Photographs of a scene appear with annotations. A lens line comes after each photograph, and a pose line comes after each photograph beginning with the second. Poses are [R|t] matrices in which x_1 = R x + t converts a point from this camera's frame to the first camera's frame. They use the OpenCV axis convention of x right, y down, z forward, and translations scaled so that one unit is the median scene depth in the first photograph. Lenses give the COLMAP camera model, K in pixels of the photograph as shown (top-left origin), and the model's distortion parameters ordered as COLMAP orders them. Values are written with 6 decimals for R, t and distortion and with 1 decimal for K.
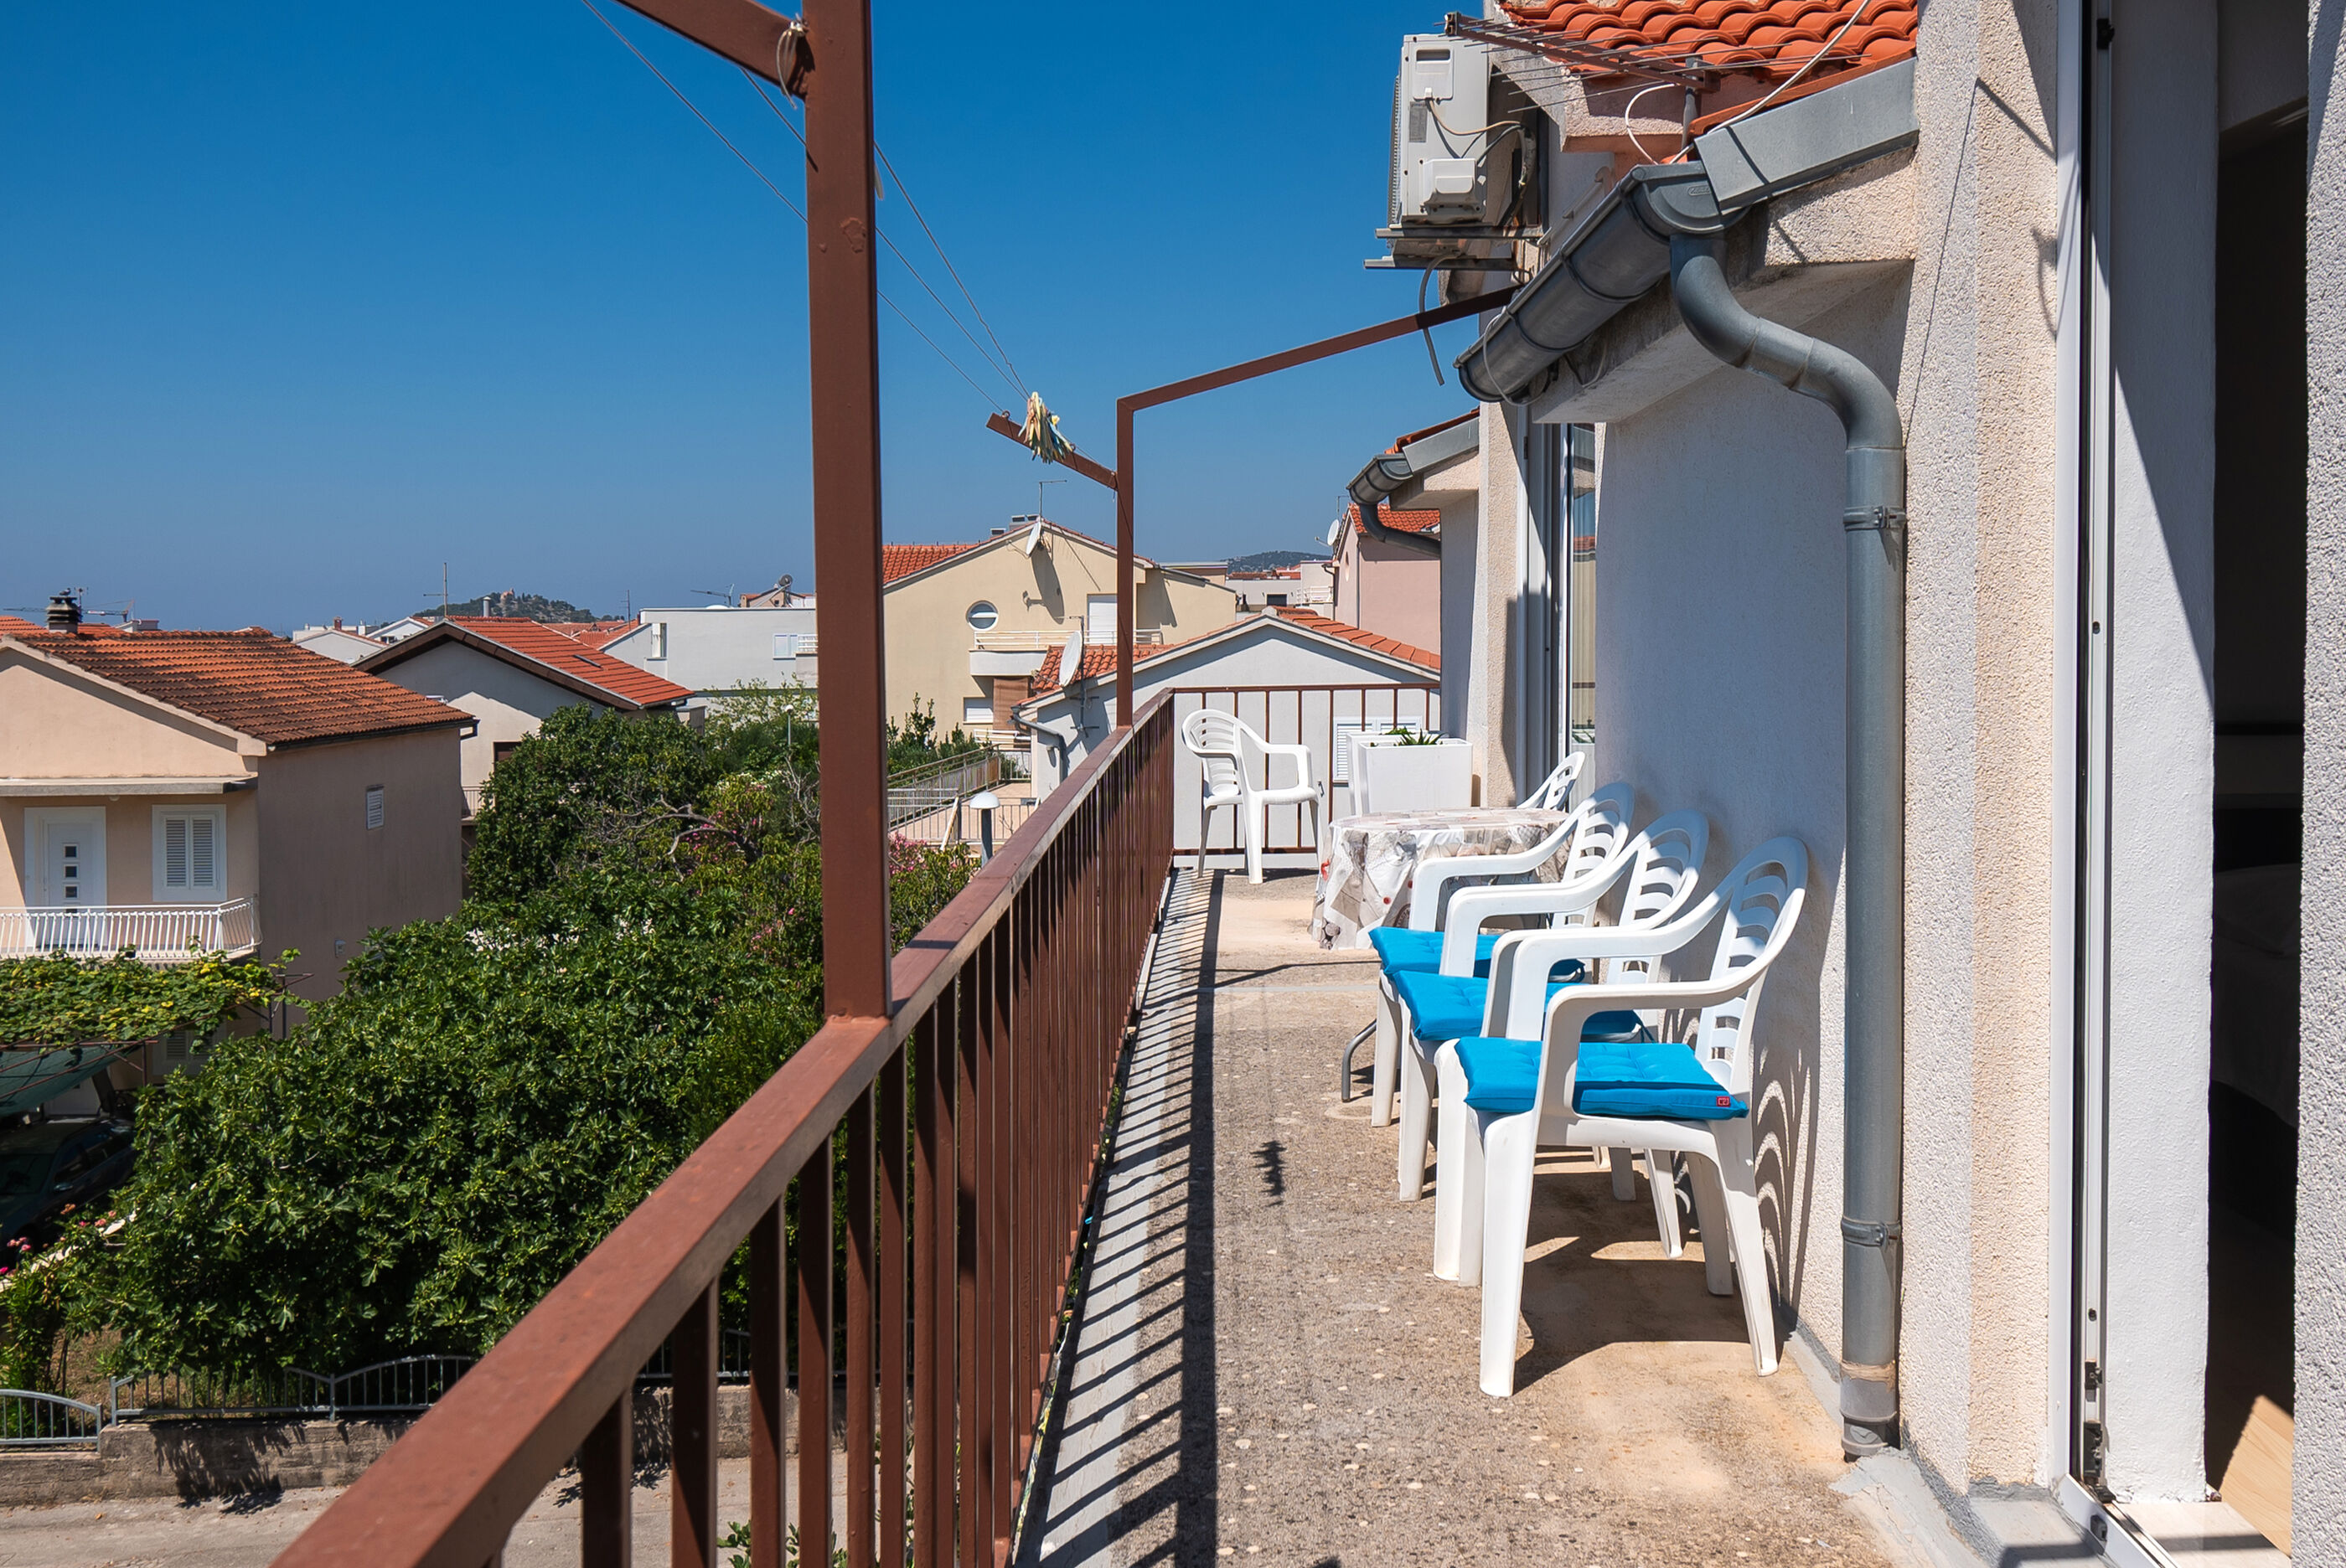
lens RADIAL K [[1988.4, 0, 1161.0], [0, 1988.4, 793.4], [0, 0, 1]] dist [-0.004344, -0.005801]
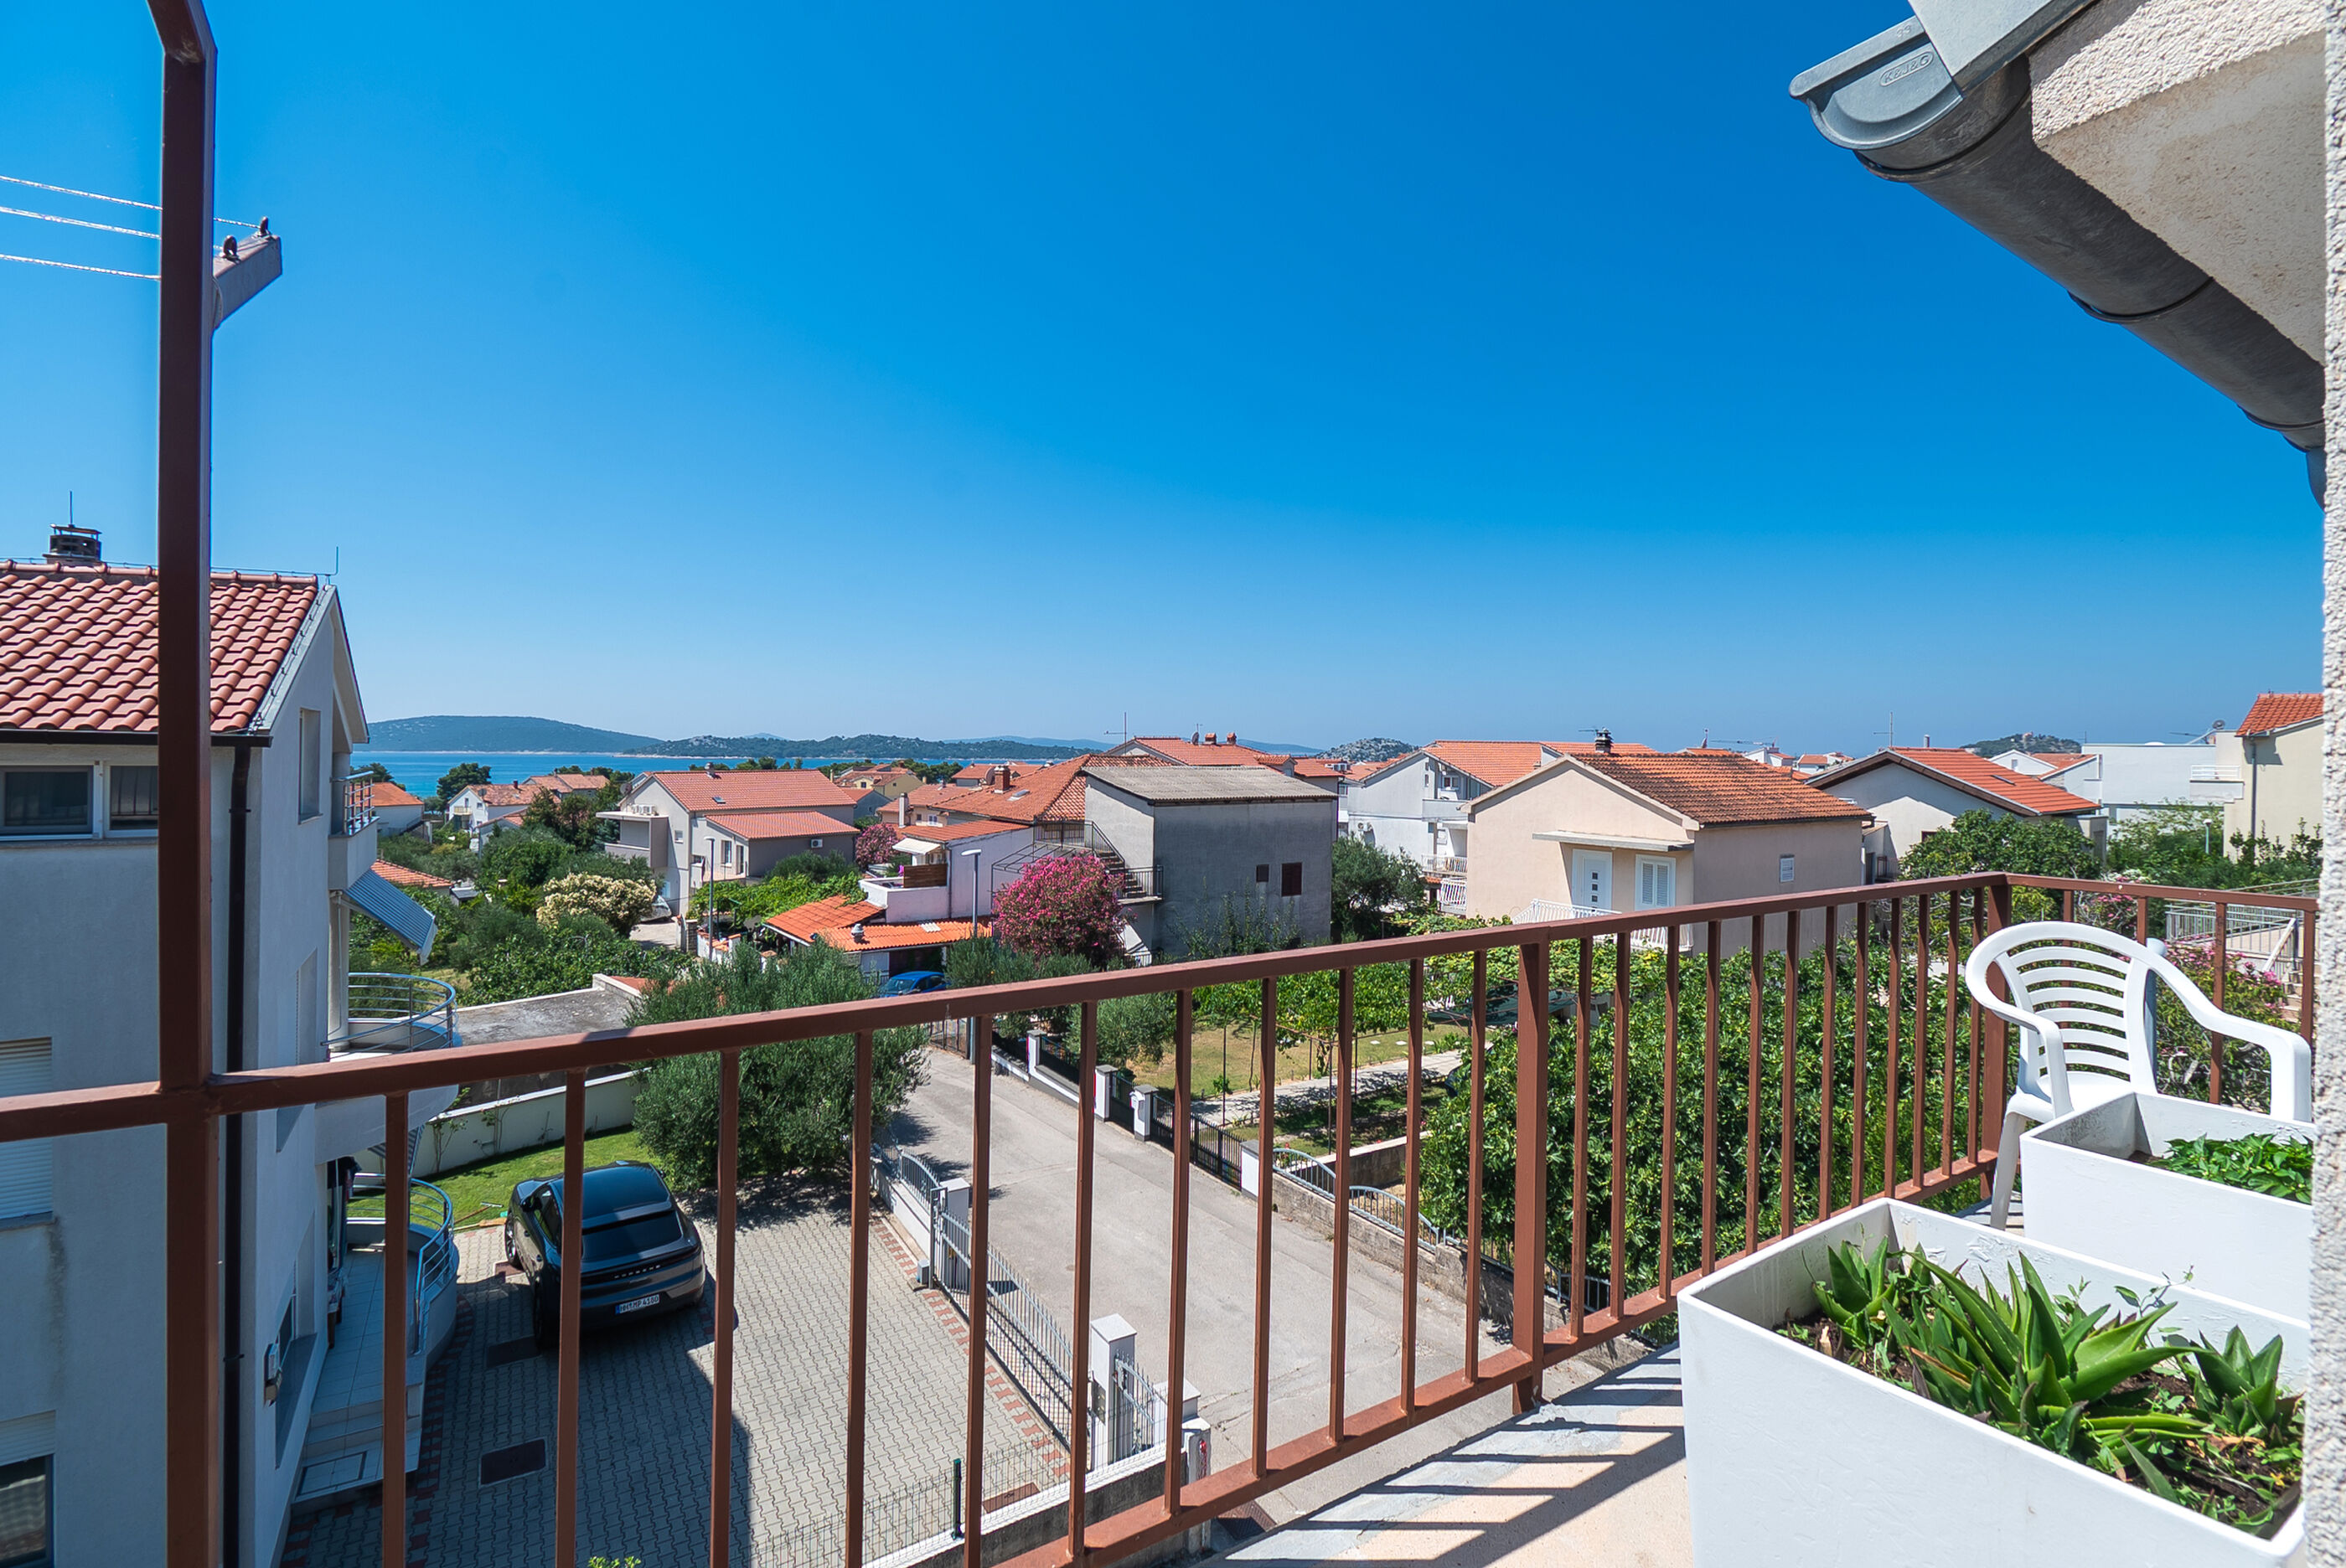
lens RADIAL K [[1056.6, 0, 1201.7], [0, 1056.6, 744.7], [0, 0, 1]] dist [-0.000257, -0.000276]
pose [[0.557665, 0.008487, -0.830023, 0.034339], [-0.083437, 0.995456, -0.045879, -0.014142], [0.825862, 0.094840, 0.555839, 0.169079]]
